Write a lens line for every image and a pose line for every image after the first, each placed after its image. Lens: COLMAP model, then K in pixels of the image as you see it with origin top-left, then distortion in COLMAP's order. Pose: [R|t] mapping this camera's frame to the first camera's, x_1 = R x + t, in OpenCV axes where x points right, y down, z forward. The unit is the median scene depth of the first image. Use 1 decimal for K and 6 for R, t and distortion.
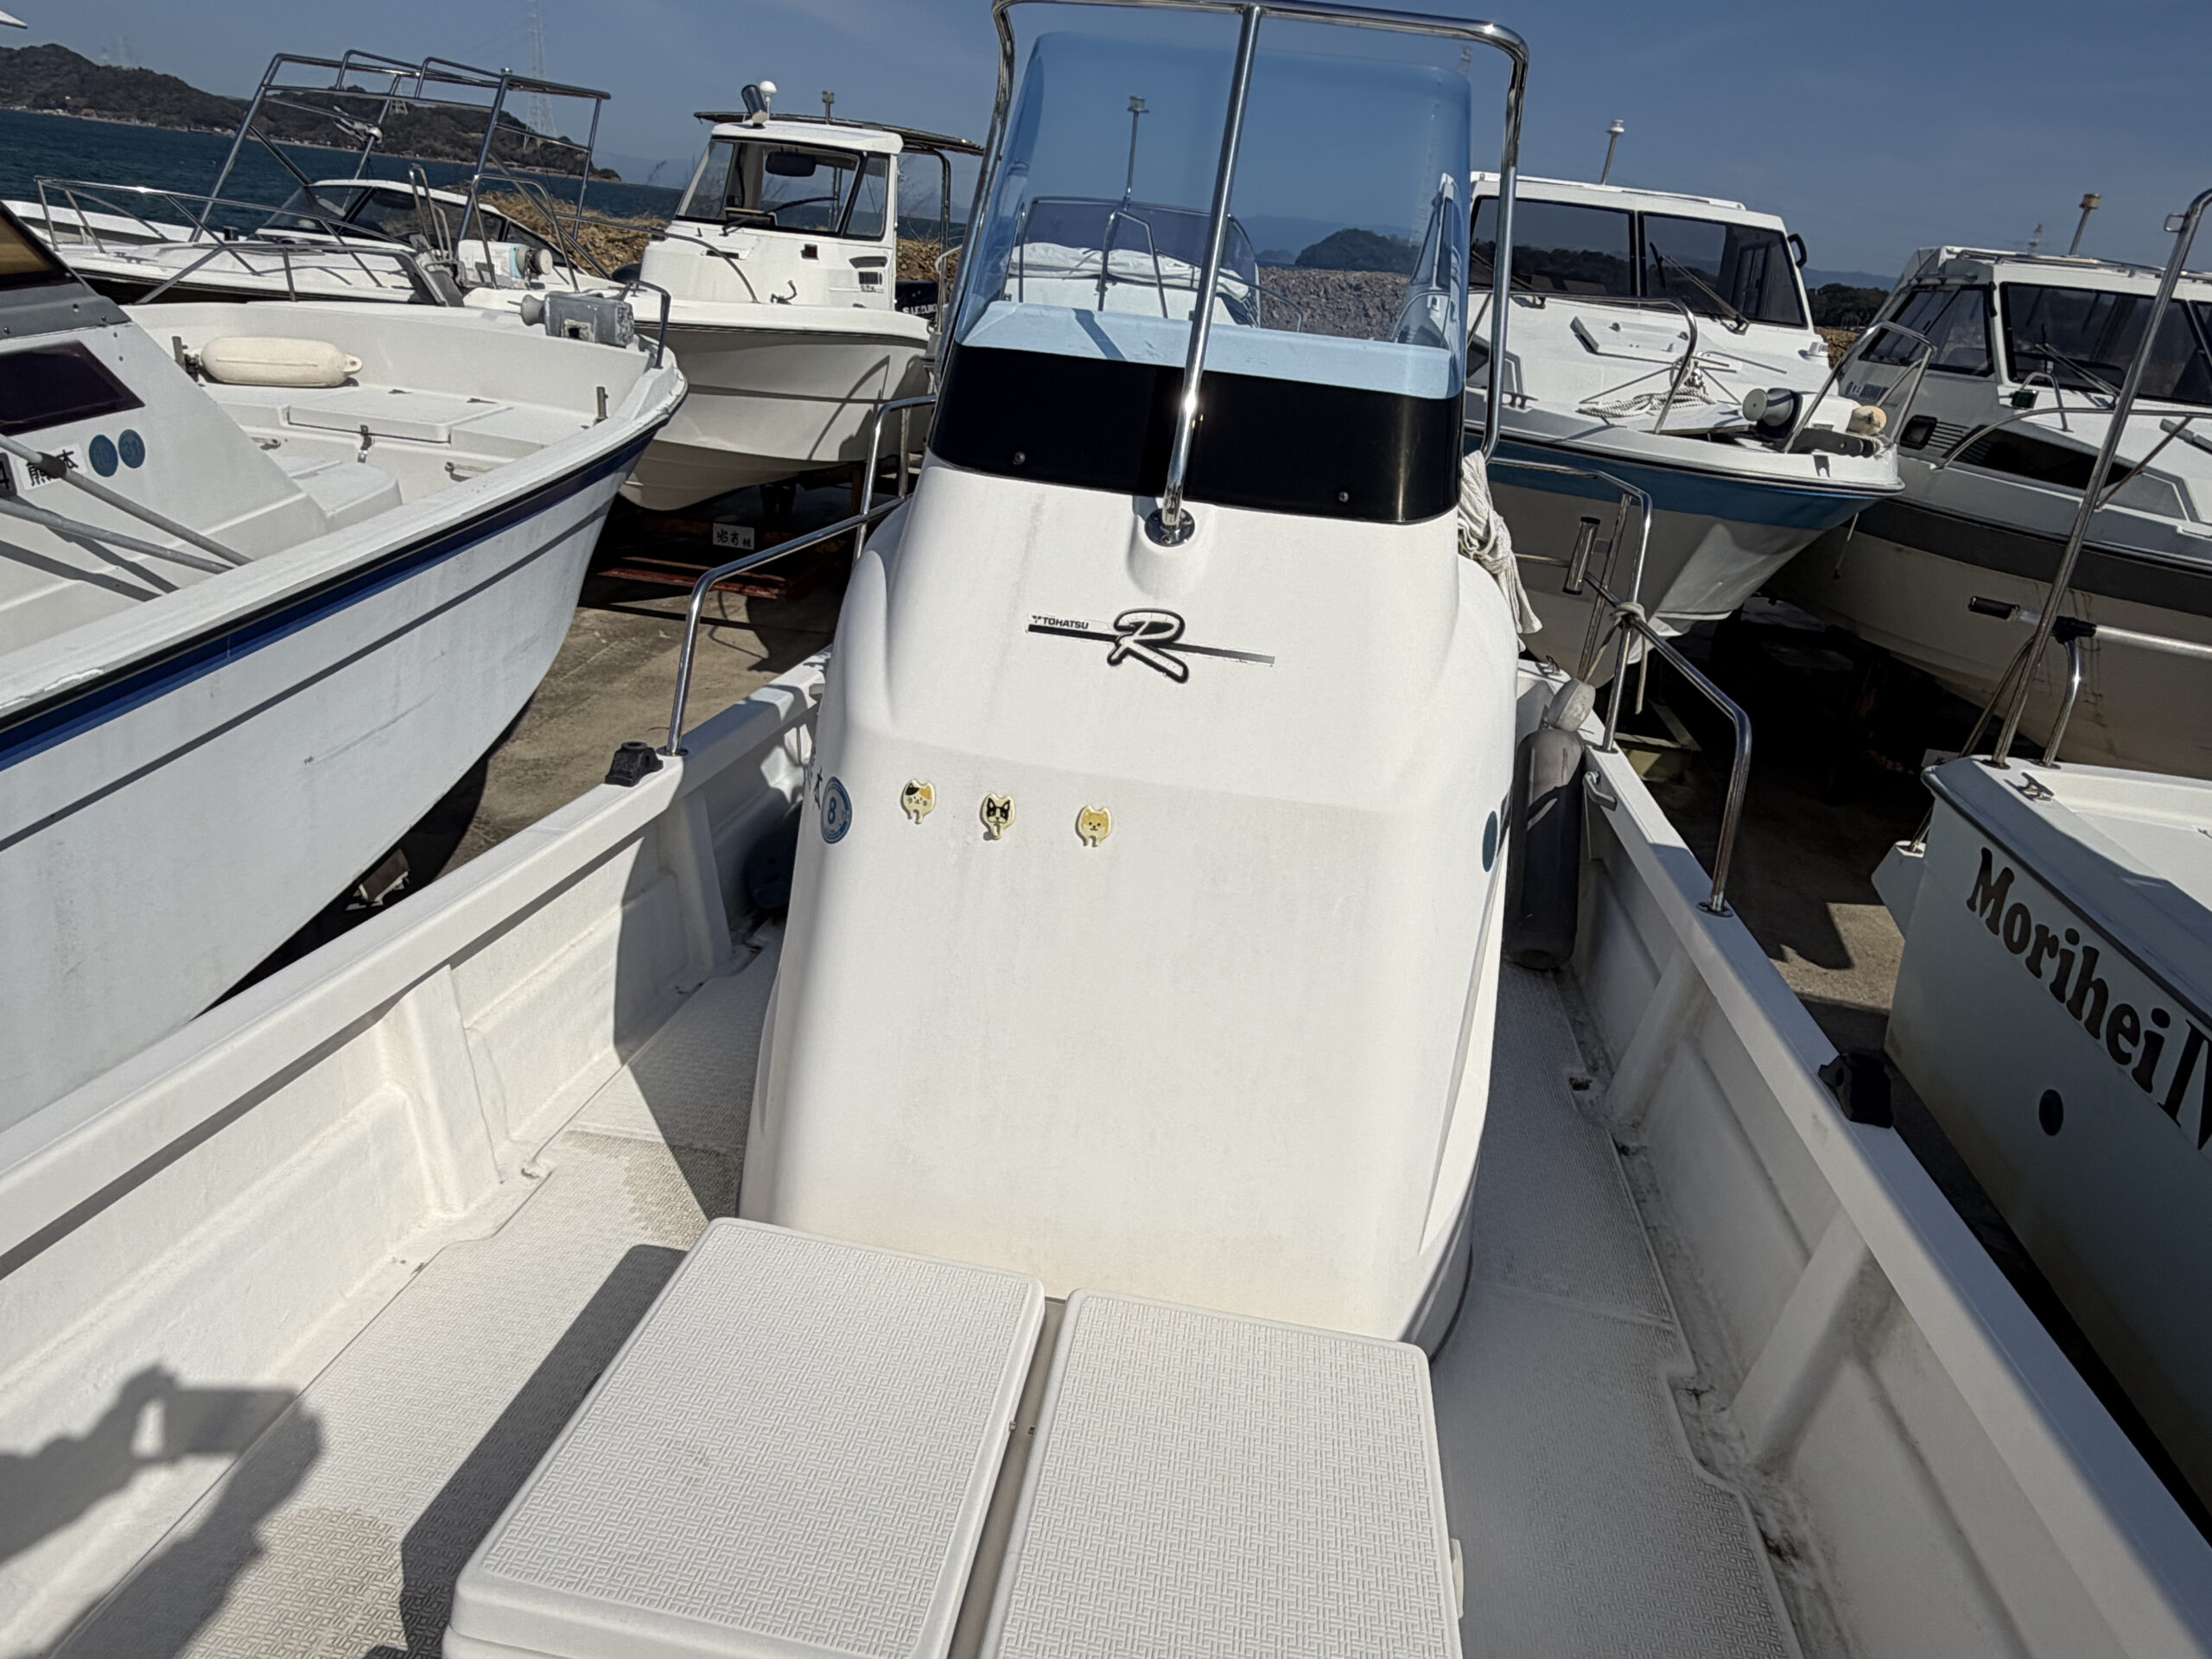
lens RADIAL K [[1370.6, 0, 1106.9], [0, 1370.6, 843.9], [0, 0, 1]] dist [-0.001440, 0.001716]
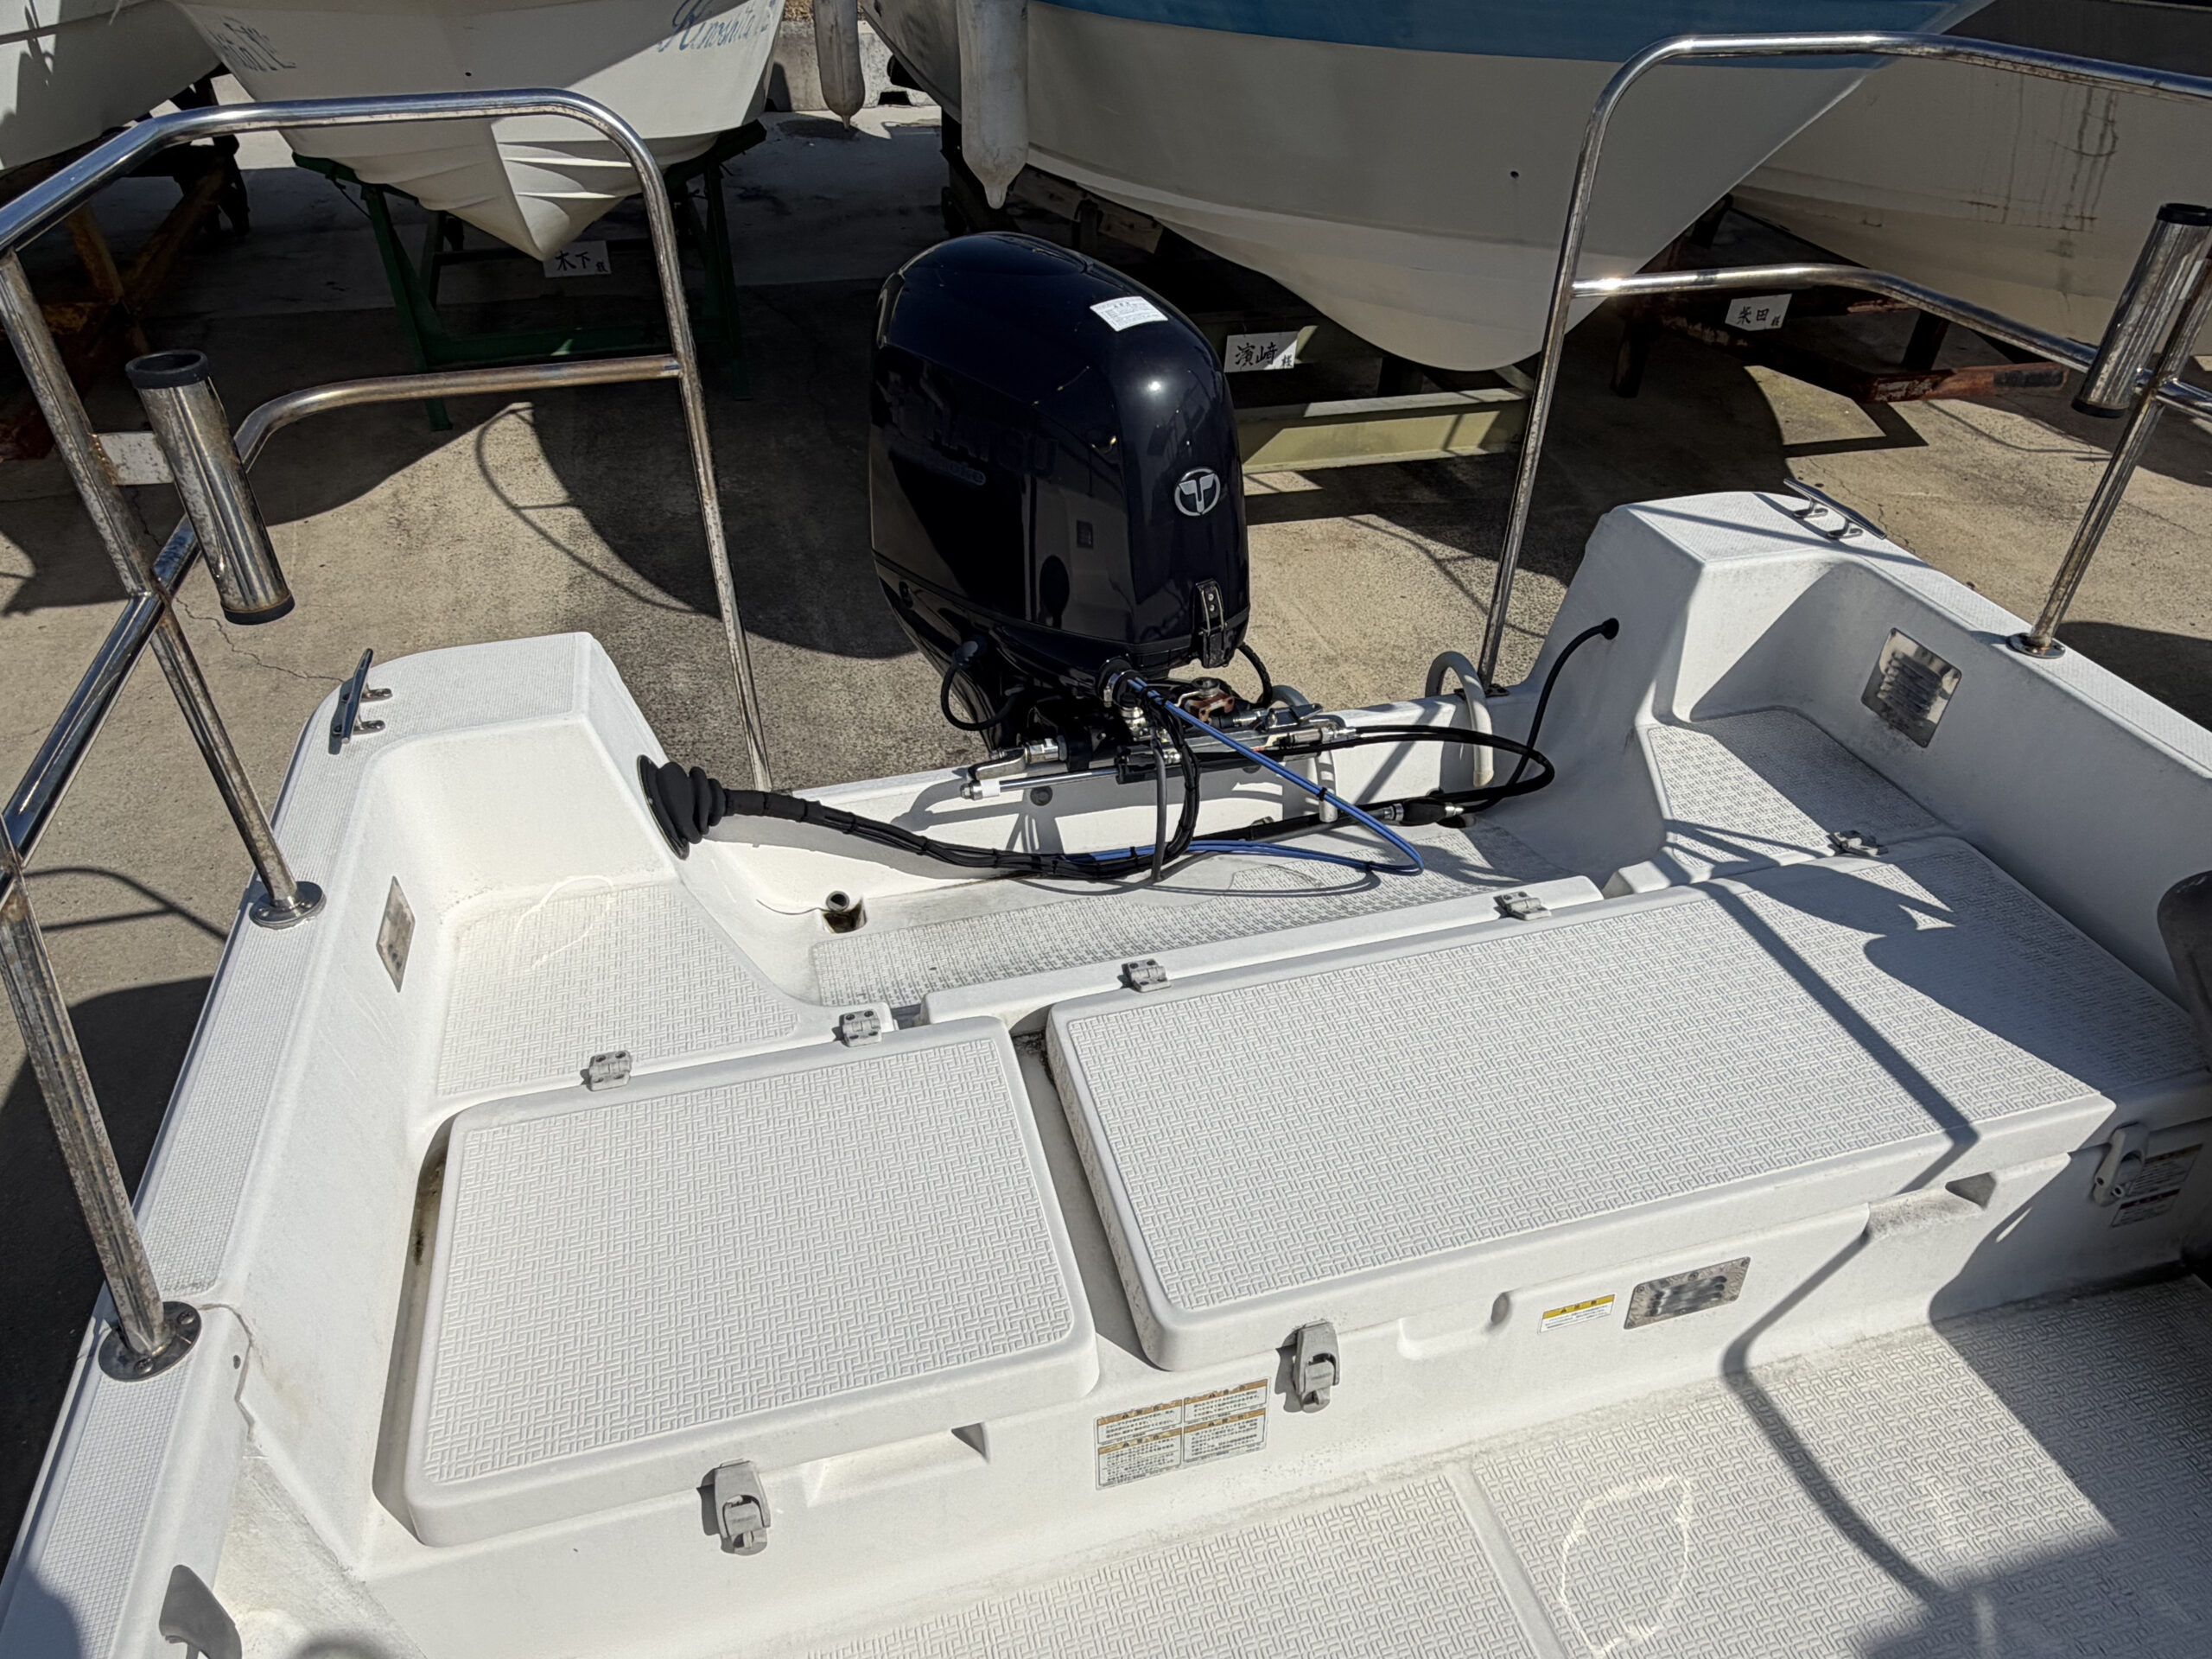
lens RADIAL K [[1370.6, 0, 1086.2], [0, 1370.6, 839.9], [0, 0, 1]] dist [-0.001440, 0.001716]
pose [[0.912885, -0.321357, 0.251736, -0.078169], [0.232939, 0.916492, 0.325242, -0.318235], [-0.335233, -0.238270, 0.911508, 0.848187]]
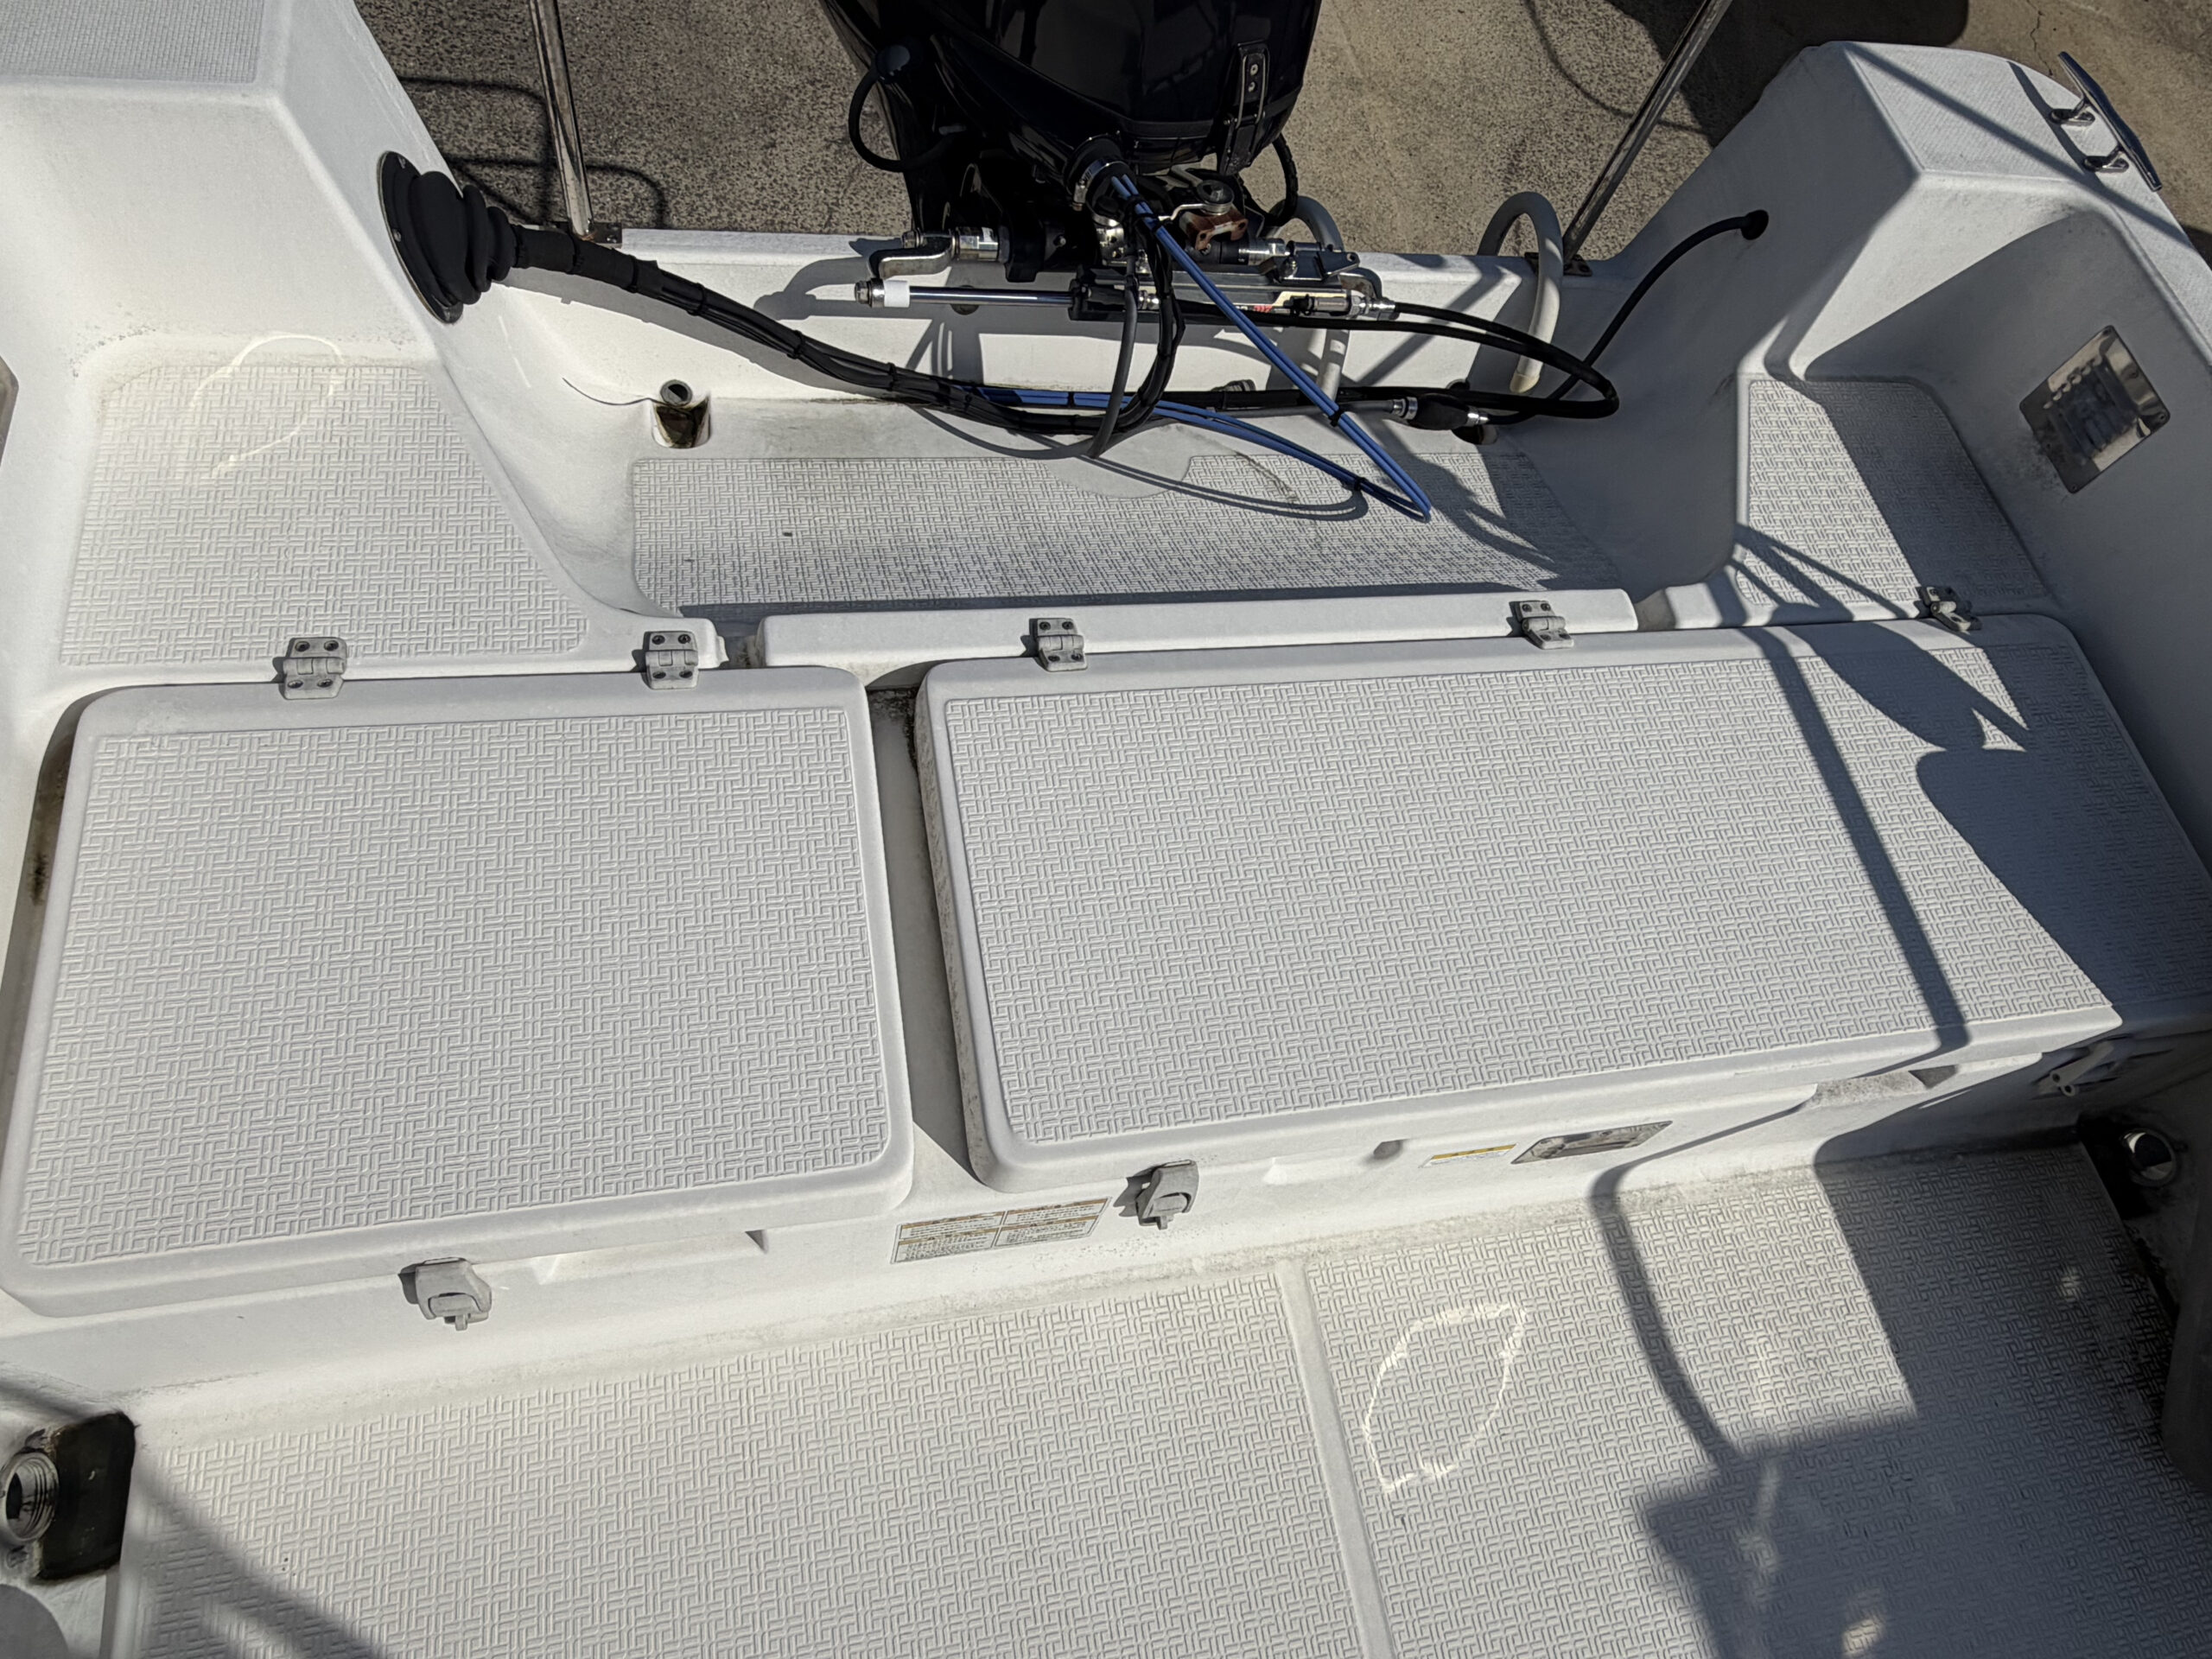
lens RADIAL K [[1370.6, 0, 1084.1], [0, 1370.6, 826.5], [0, 0, 1]] dist [-0.001440, 0.001716]
pose [[0.946689, -0.246269, 0.207681, -0.034601], [0.031520, 0.712391, 0.701074, -0.336791], [-0.320603, -0.657153, 0.682175, 0.984013]]
